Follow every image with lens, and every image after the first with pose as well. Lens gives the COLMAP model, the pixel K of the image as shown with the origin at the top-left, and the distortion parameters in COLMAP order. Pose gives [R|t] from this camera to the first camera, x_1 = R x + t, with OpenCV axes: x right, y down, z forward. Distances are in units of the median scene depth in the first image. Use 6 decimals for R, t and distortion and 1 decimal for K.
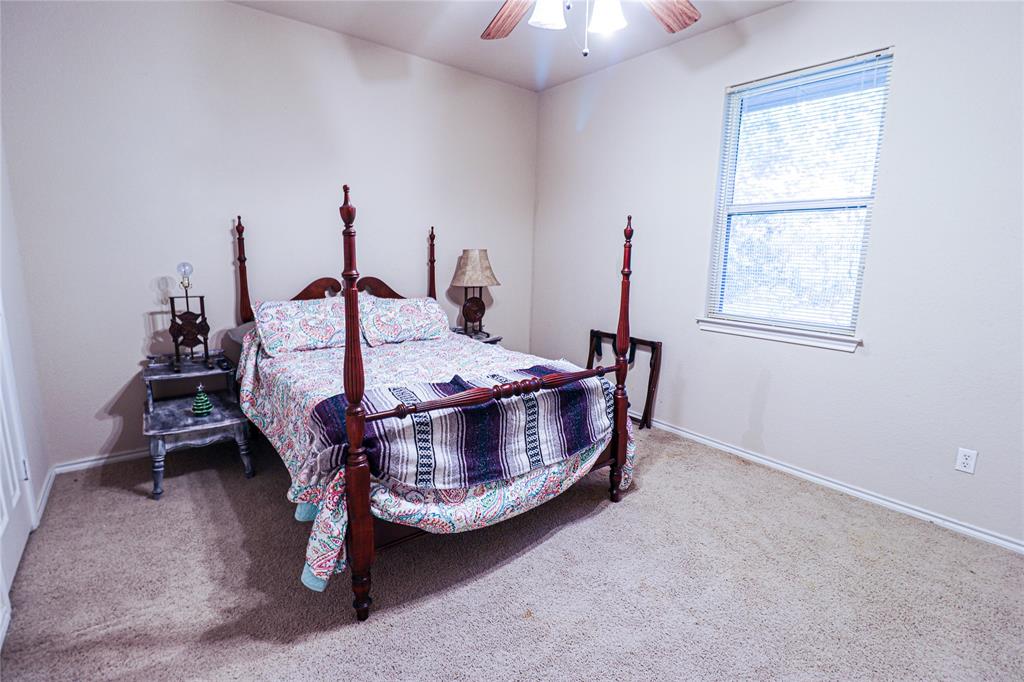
lens RADIAL K [[472.8, 0, 515.0], [0, 472.8, 338.1], [0, 0, 1]] dist [-0.000388, -0.015272]
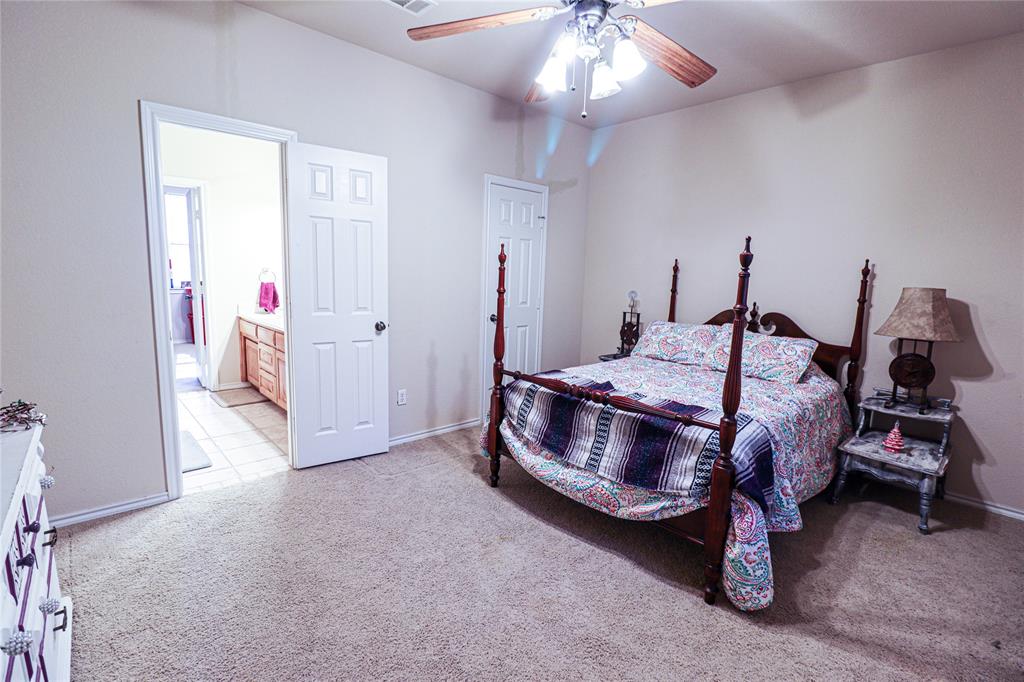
lens RADIAL K [[472.8, 0, 515.0], [0, 472.8, 338.1], [0, 0, 1]] dist [-0.000388, -0.015272]
pose [[0.086157, 0.115904, -0.989517, 1.075948], [-0.209114, 0.973189, 0.095784, -0.098897], [0.974088, 0.198670, 0.108085, 0.624868]]
